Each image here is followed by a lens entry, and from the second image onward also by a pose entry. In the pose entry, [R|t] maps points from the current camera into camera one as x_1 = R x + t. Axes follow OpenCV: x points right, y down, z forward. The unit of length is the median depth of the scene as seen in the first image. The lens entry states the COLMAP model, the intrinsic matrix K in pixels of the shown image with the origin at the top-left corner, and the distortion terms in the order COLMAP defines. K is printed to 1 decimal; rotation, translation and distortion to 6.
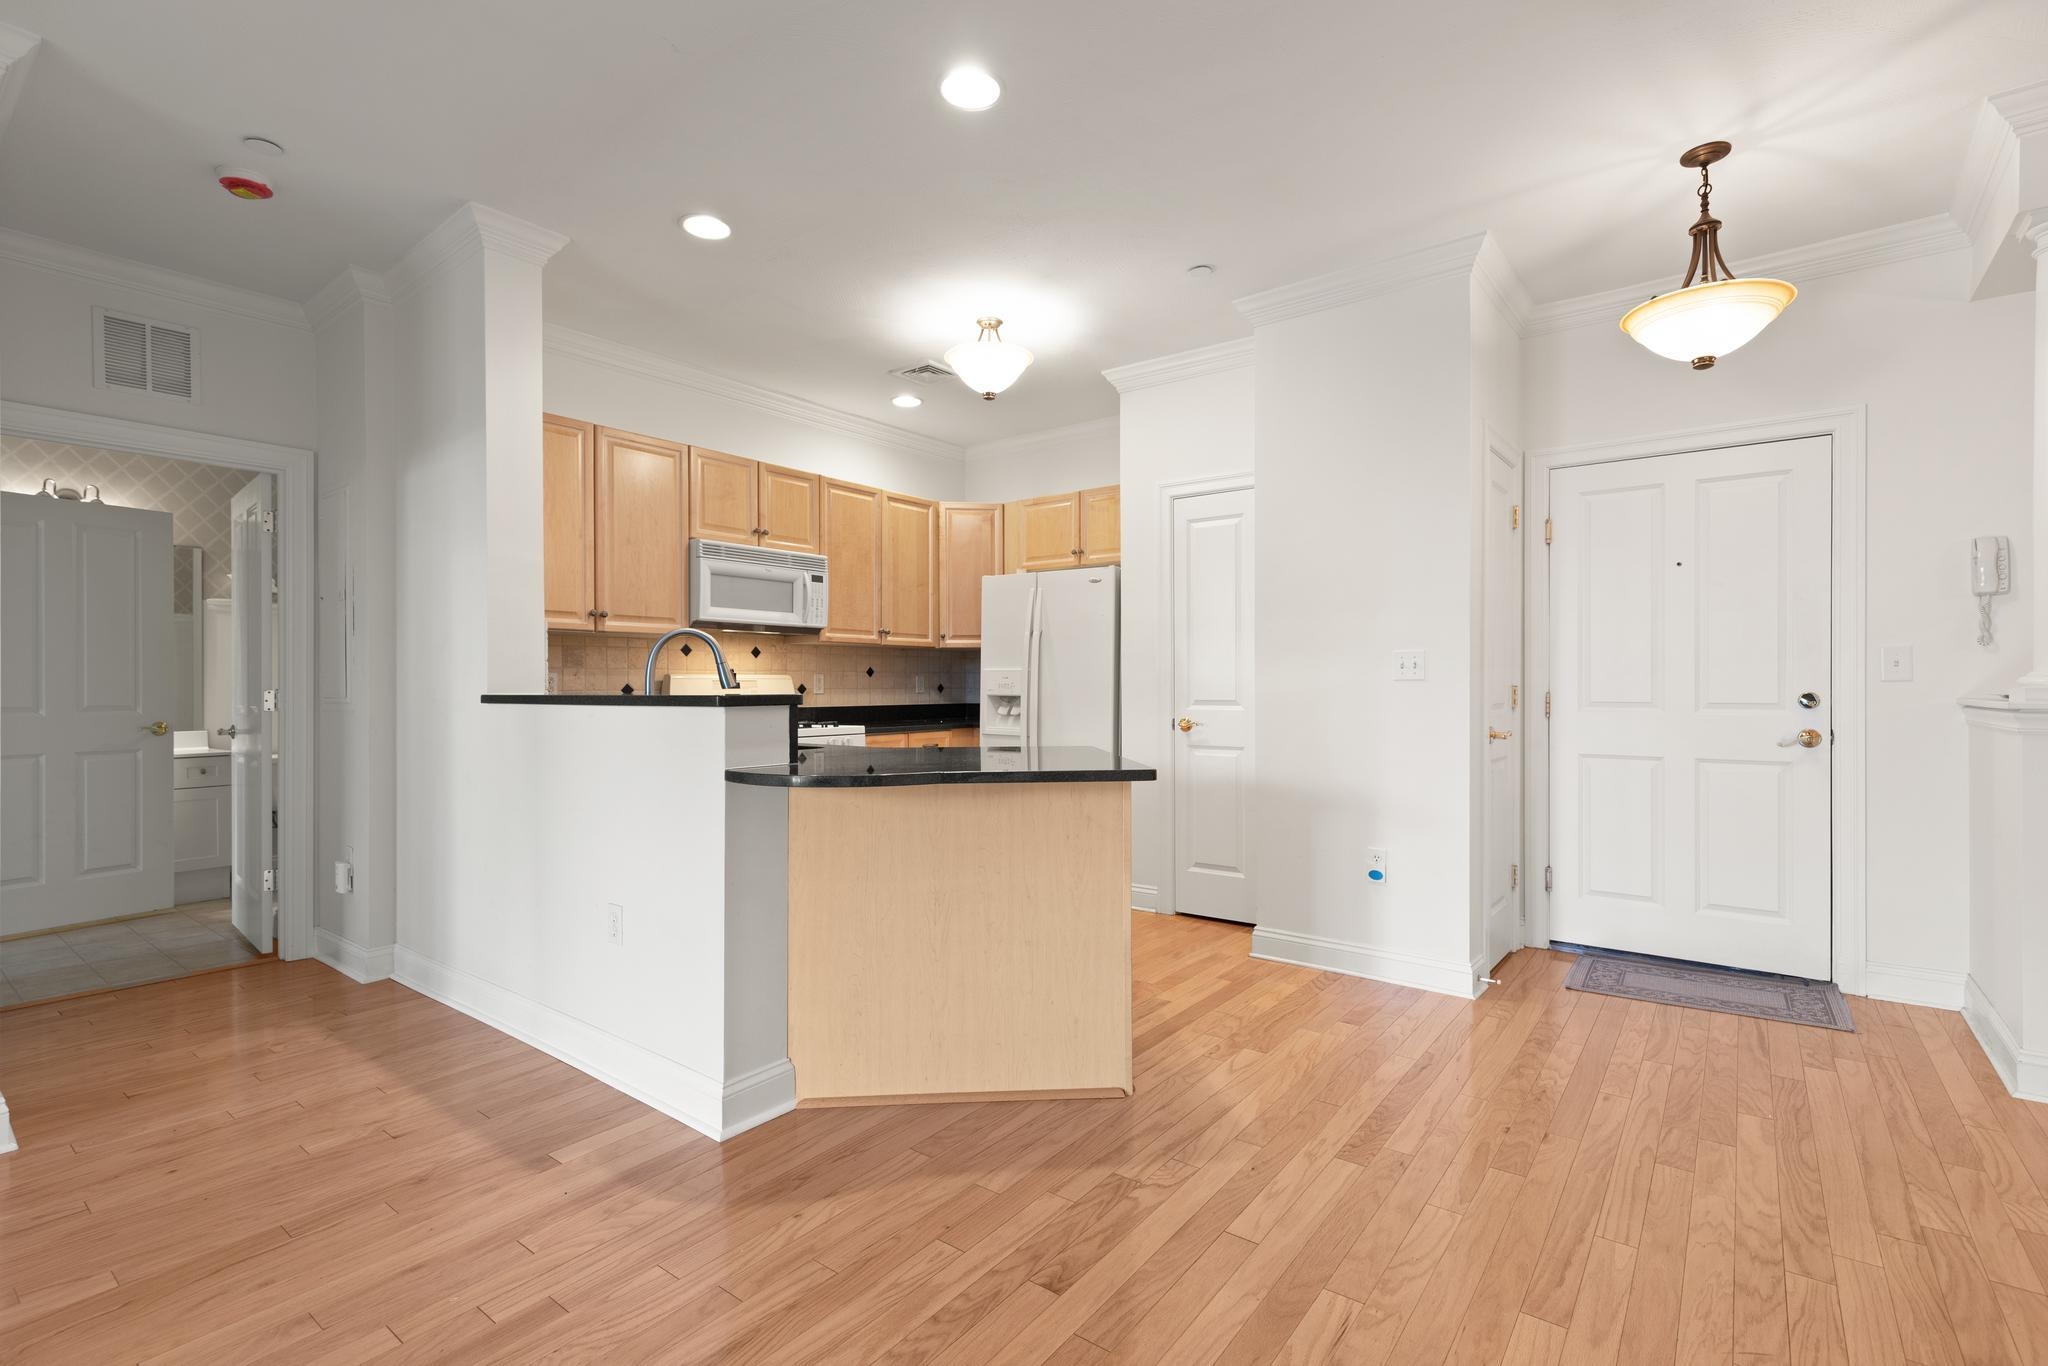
lens RADIAL K [[939.3, 0, 1029.8], [0, 939.3, 687.2], [0, 0, 1]] dist [0.005287, -0.000879]
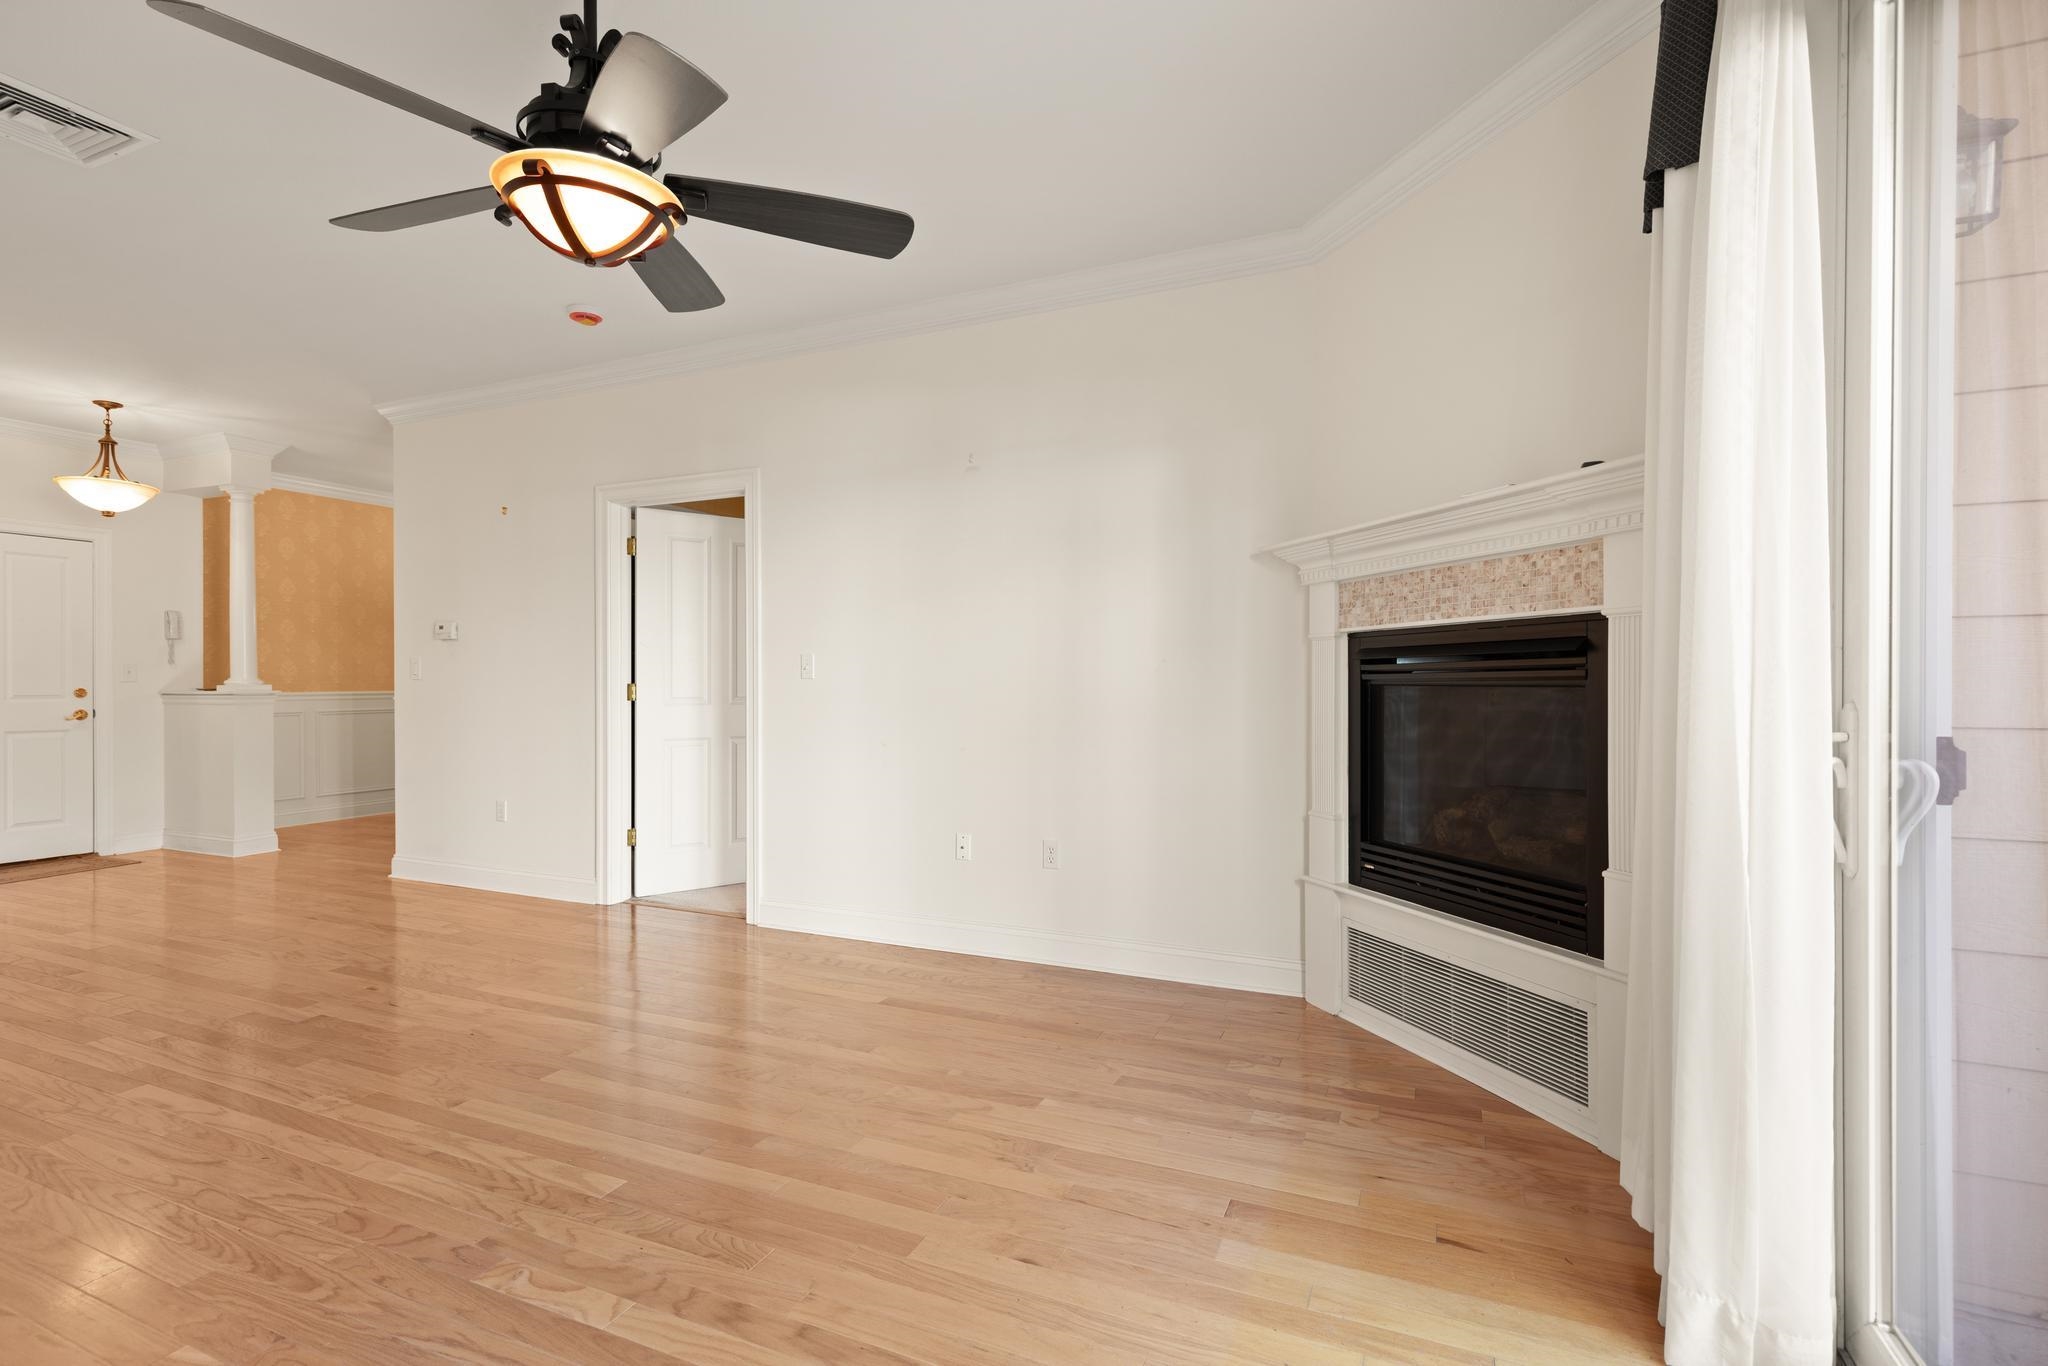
lens RADIAL K [[936.5, 0, 1030.1], [0, 936.5, 684.0], [0, 0, 1]] dist [0.009310, 0.000147]
pose [[-0.236002, -0.000604, 0.971752, -0.974121], [0.004587, 0.999988, 0.001736, 0.002004], [-0.971742, 0.004867, -0.235996, -0.218726]]
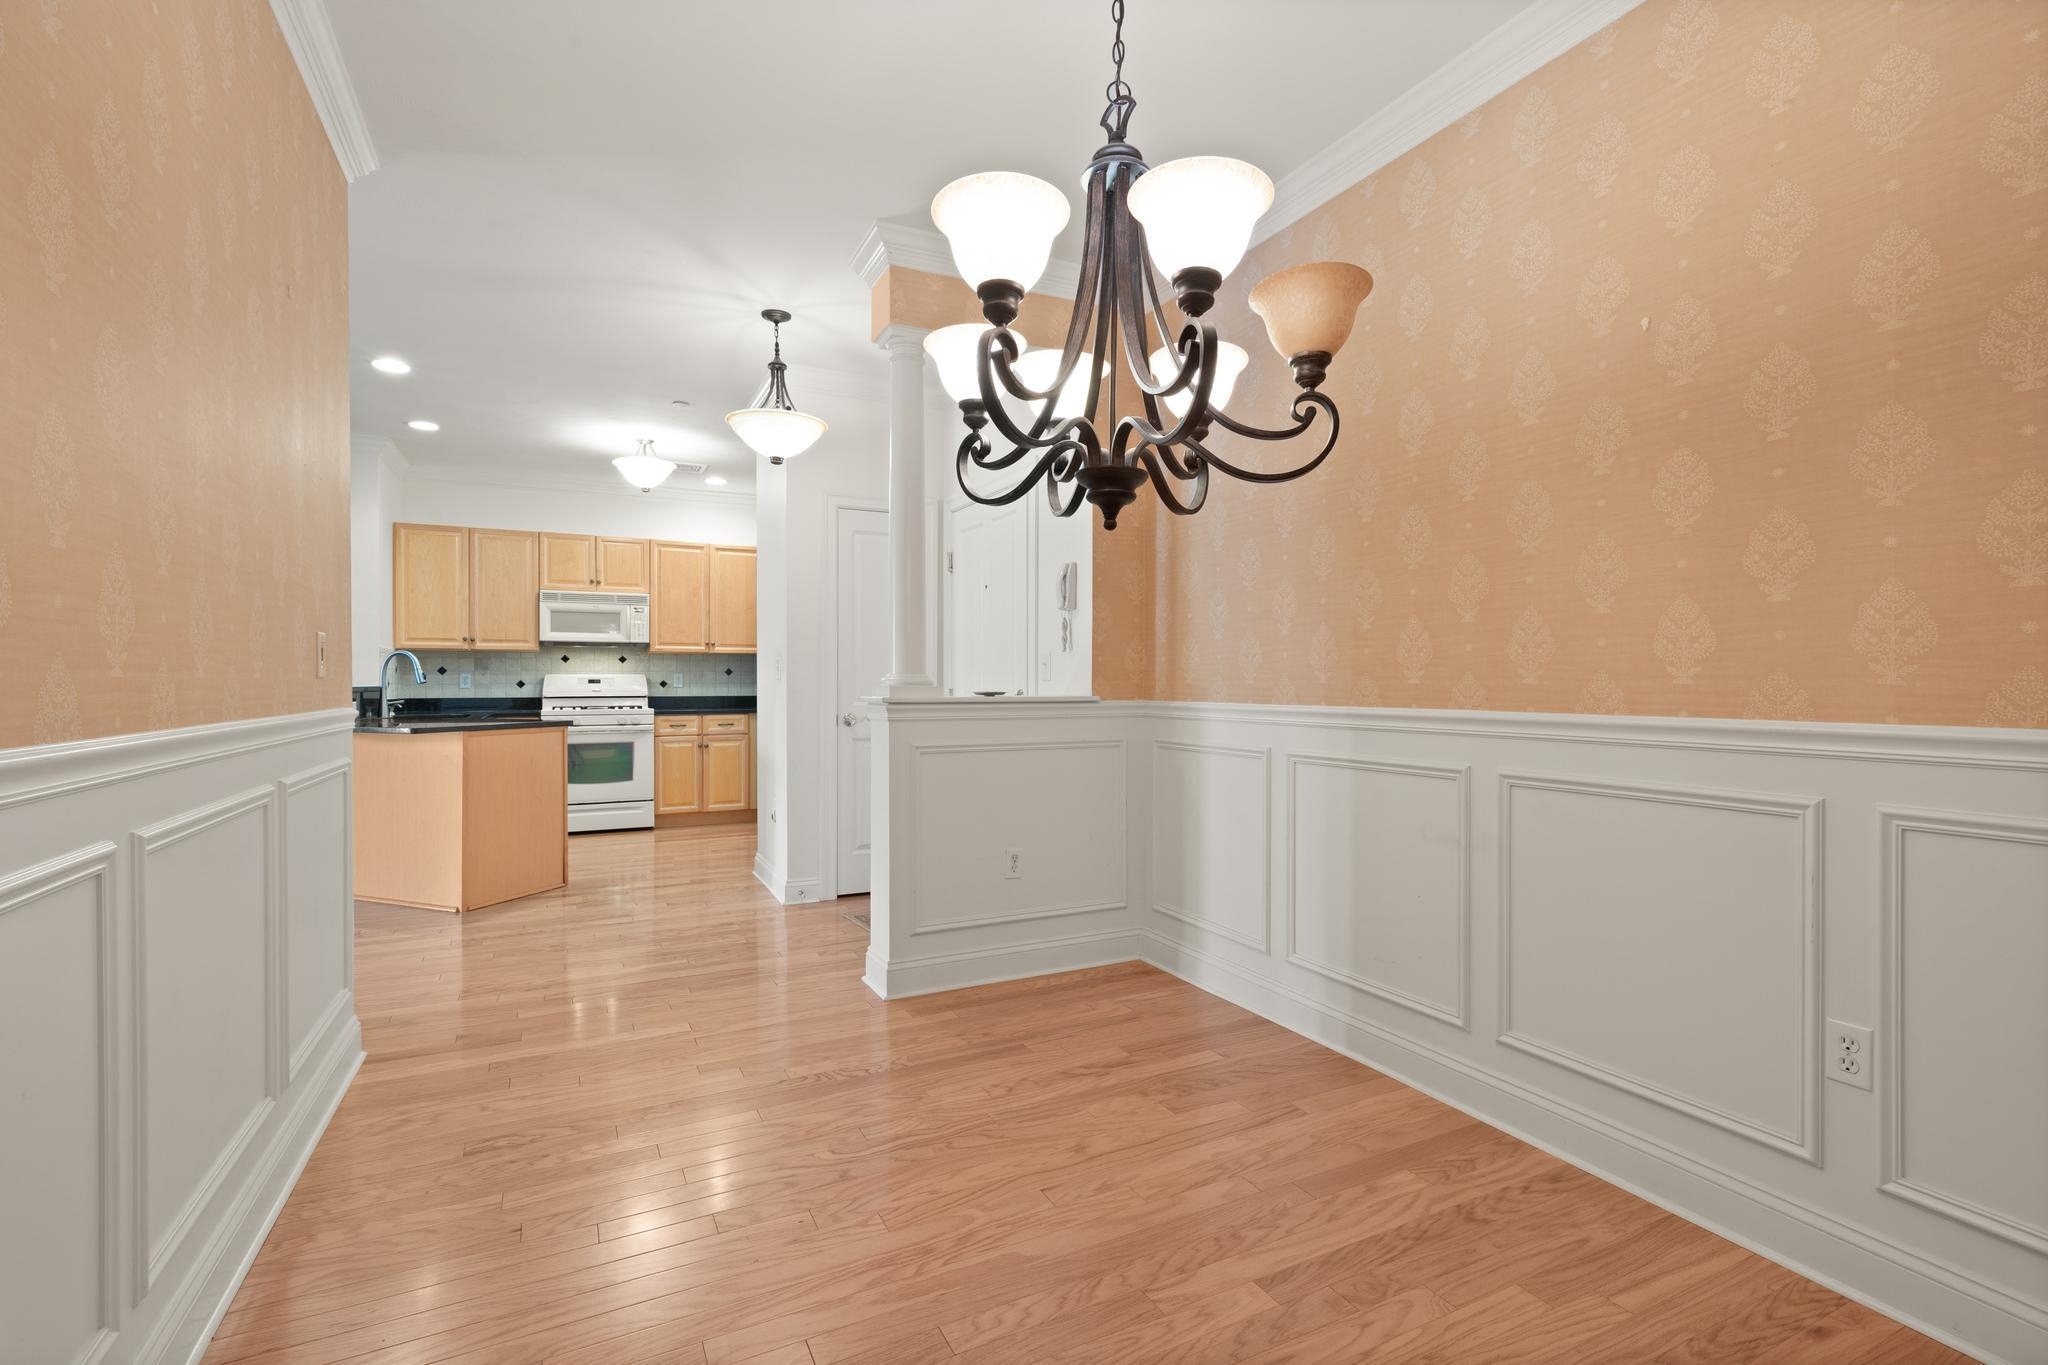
lens RADIAL K [[936.5, 0, 1030.1], [0, 936.5, 683.5], [0, 0, 1]] dist [0.009310, 0.000147]
pose [[0.901125, 0.003217, -0.433548, 1.047481], [-0.002443, 0.999994, 0.002343, -0.004010], [0.433553, -0.001052, 0.901127, -0.079830]]
